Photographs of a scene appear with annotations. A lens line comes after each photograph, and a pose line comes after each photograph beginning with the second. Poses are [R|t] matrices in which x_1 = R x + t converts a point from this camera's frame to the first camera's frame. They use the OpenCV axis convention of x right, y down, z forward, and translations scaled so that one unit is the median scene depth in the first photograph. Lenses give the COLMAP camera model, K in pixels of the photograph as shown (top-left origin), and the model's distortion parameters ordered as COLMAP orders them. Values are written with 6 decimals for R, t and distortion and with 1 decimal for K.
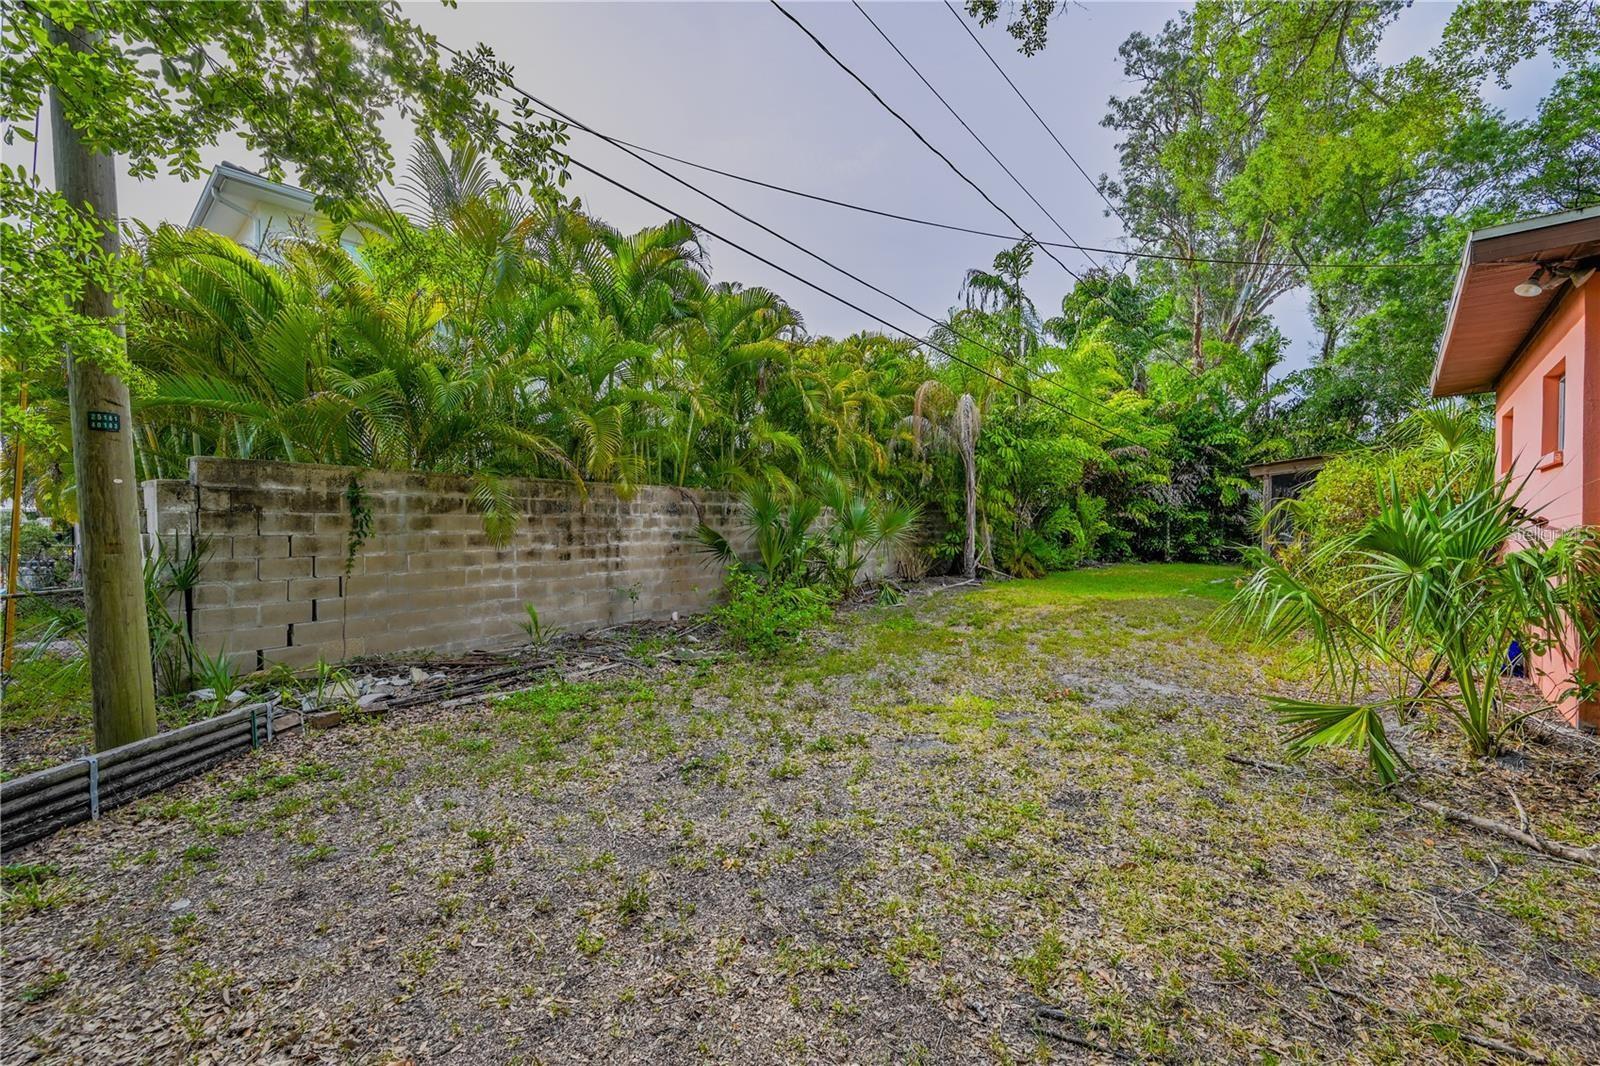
lens RADIAL K [[645.2, 0, 810.6], [0, 645.2, 531.7], [0, 0, 1]] dist [0.003782, 0.000141]
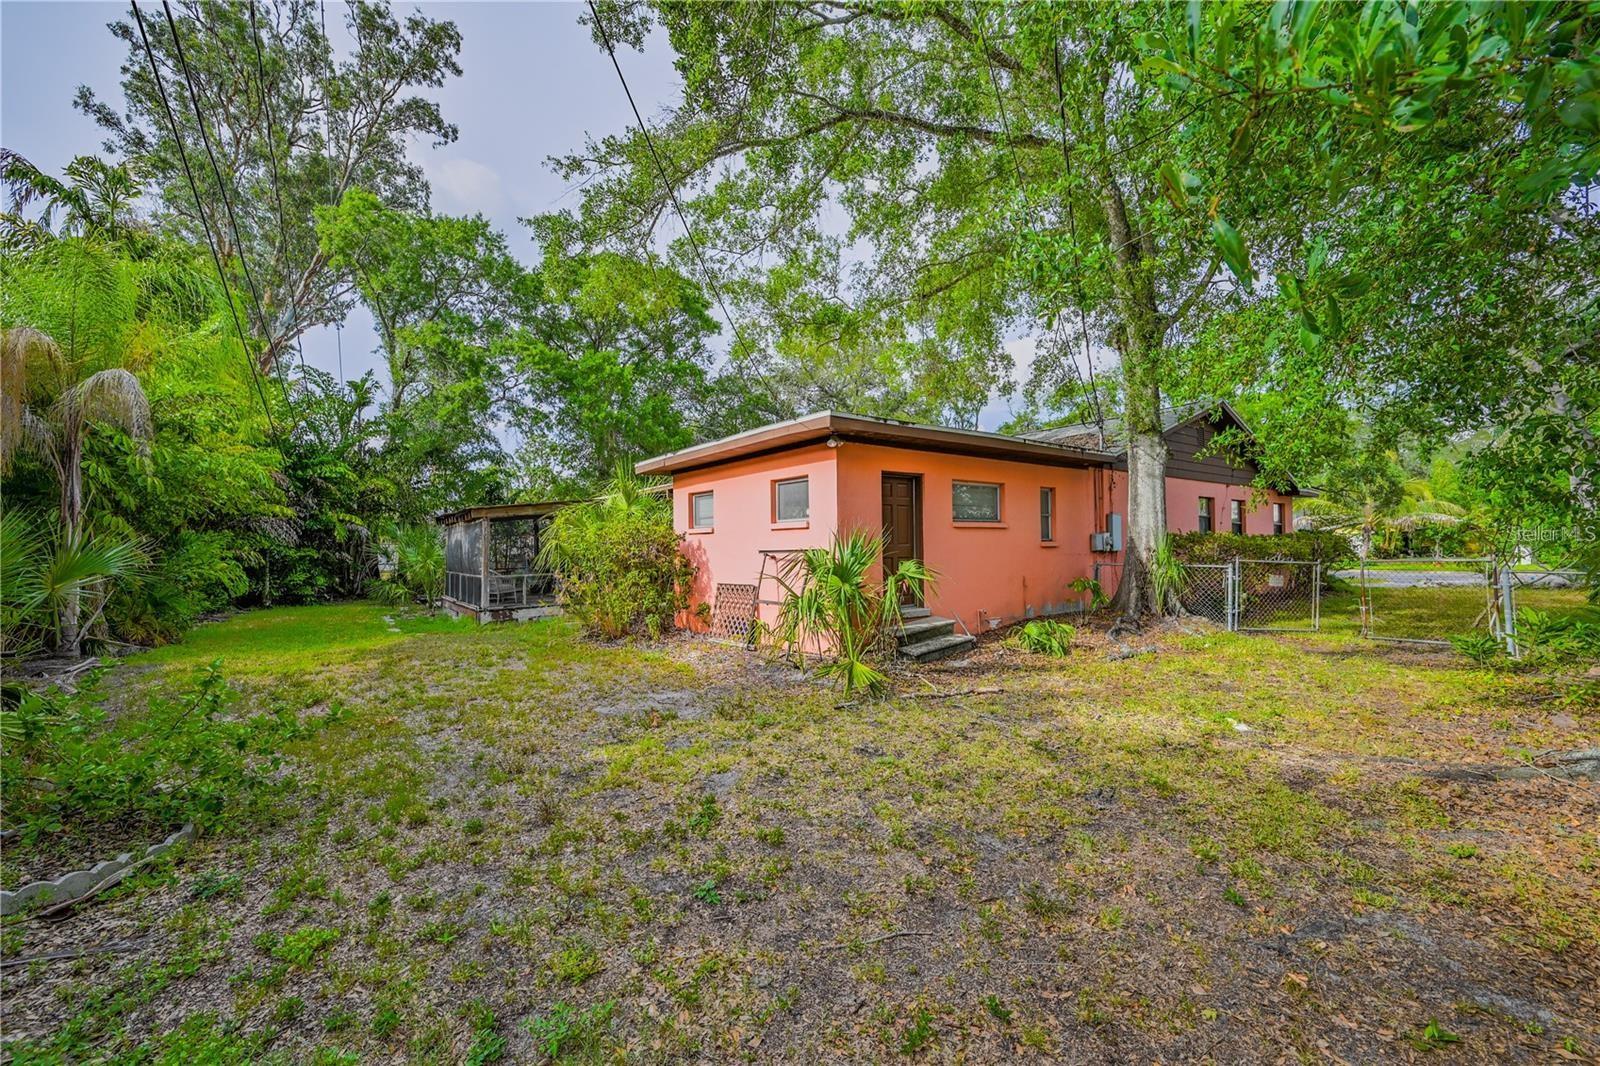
lens RADIAL K [[645.2, 0, 809.5], [0, 645.2, 527.0], [0, 0, 1]] dist [0.003782, 0.000141]
pose [[0.195035, 0.027152, 0.980420, -0.439871], [0.031927, 0.998911, -0.034016, -0.019369], [-0.980277, 0.037936, 0.193955, 0.345330]]
